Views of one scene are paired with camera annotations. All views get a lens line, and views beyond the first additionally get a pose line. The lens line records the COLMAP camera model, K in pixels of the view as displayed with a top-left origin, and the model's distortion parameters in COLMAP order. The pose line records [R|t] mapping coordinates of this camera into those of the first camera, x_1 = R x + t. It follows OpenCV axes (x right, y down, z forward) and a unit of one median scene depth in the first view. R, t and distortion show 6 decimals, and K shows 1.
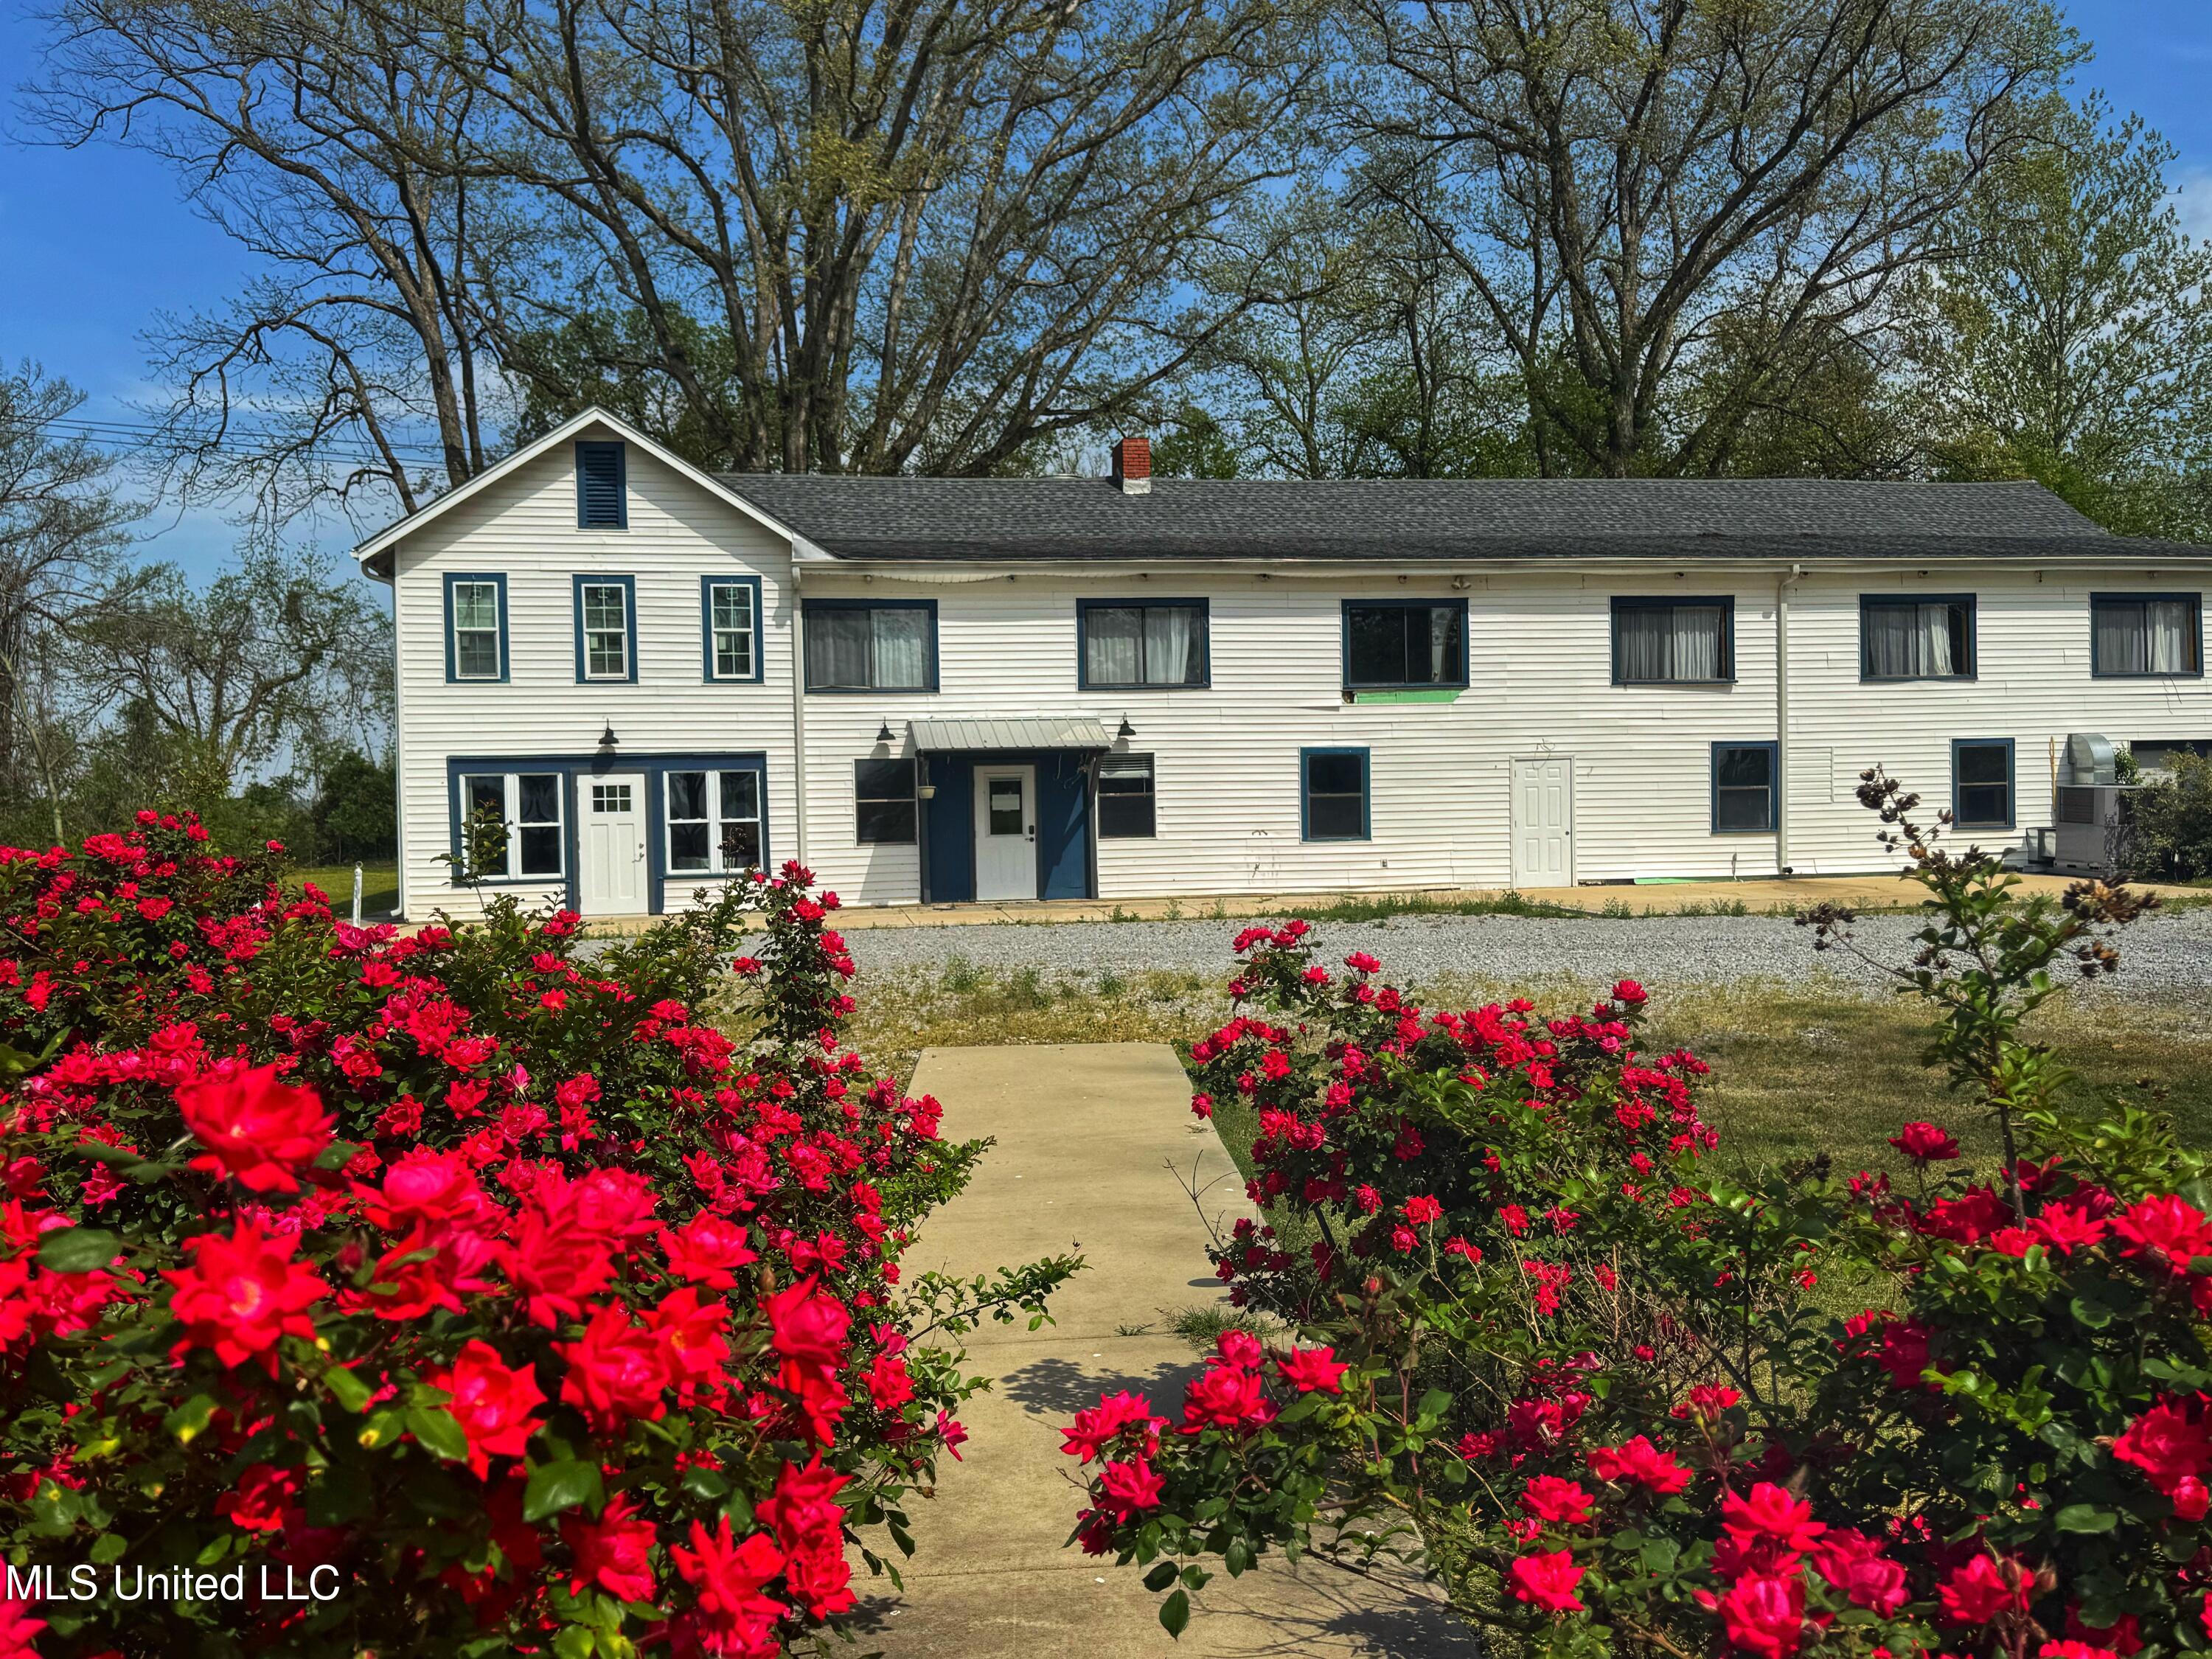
lens RADIAL K [[1843.6, 0, 1133.4], [0, 1843.6, 852.0], [0, 0, 1]] dist [0.083982, -0.031417]
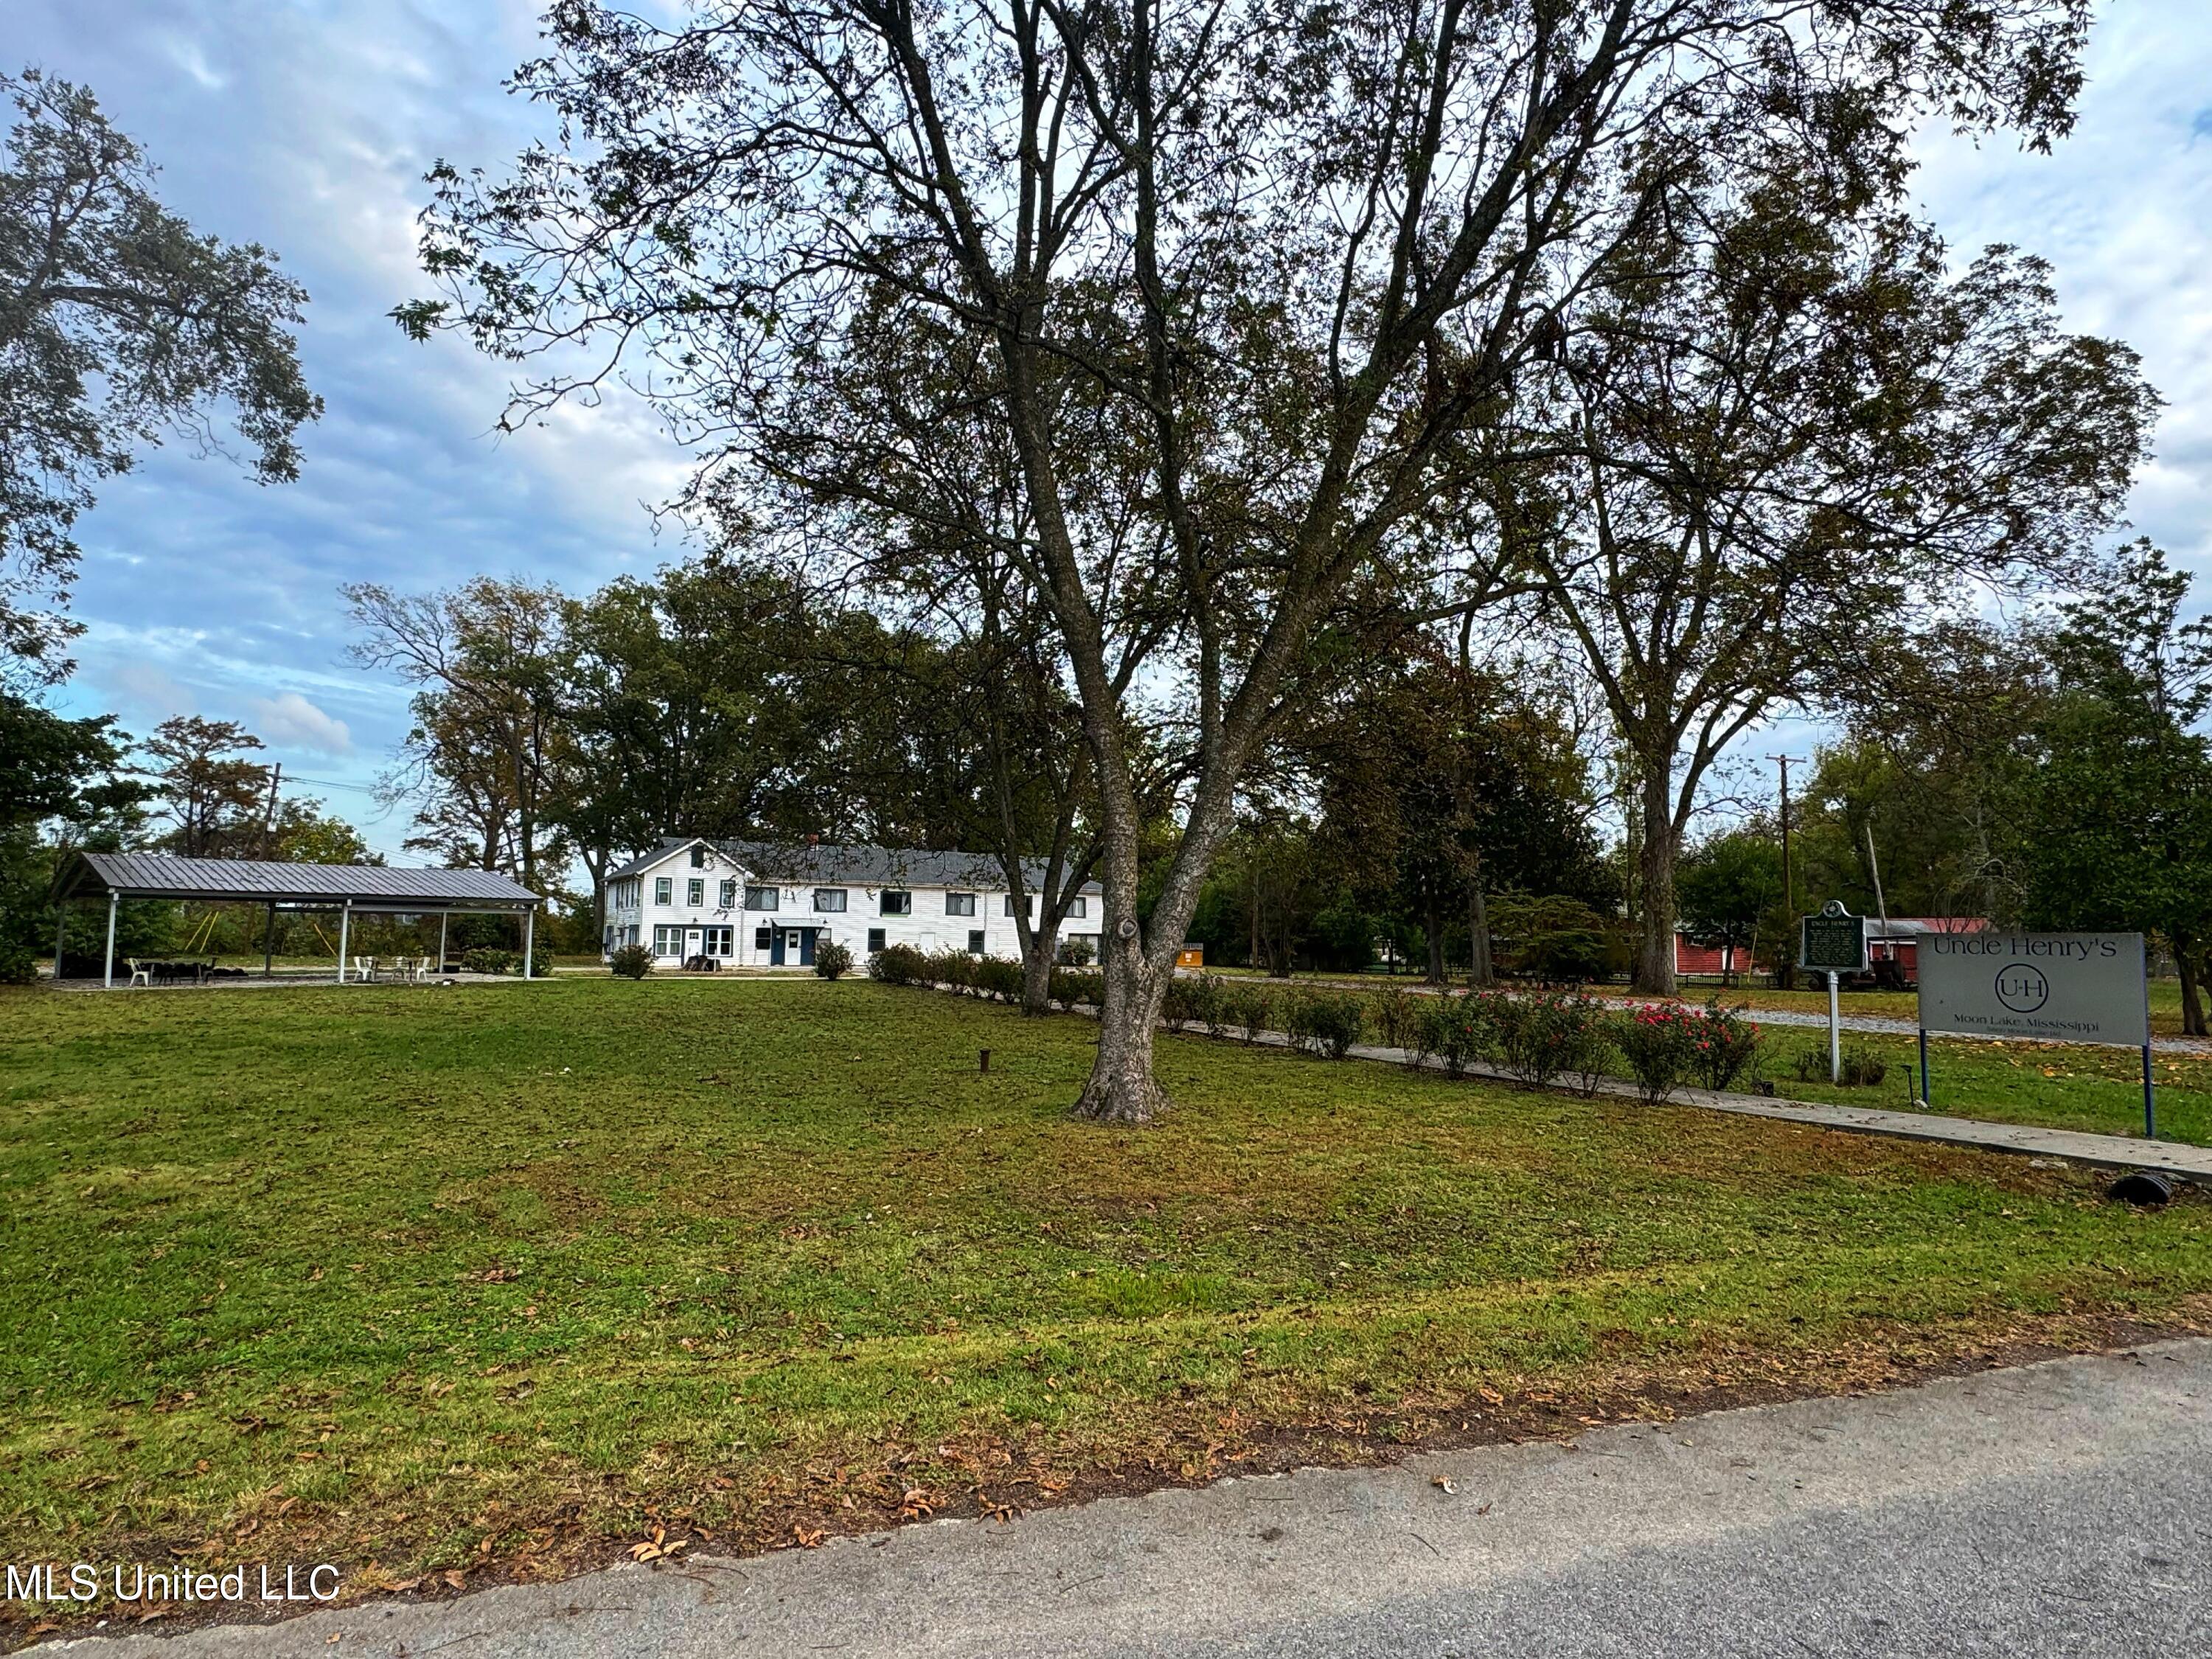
lens RADIAL K [[1228.6, 0, 1116.8], [0, 1228.6, 834.4], [0, 0, 1]] dist [-0.001843, -0.002349]
pose [[0.923393, 0.062123, 0.378795, -0.425273], [-0.017454, 0.992592, -0.120239, 0.051245], [-0.383458, 0.104416, 0.917637, -1.627176]]
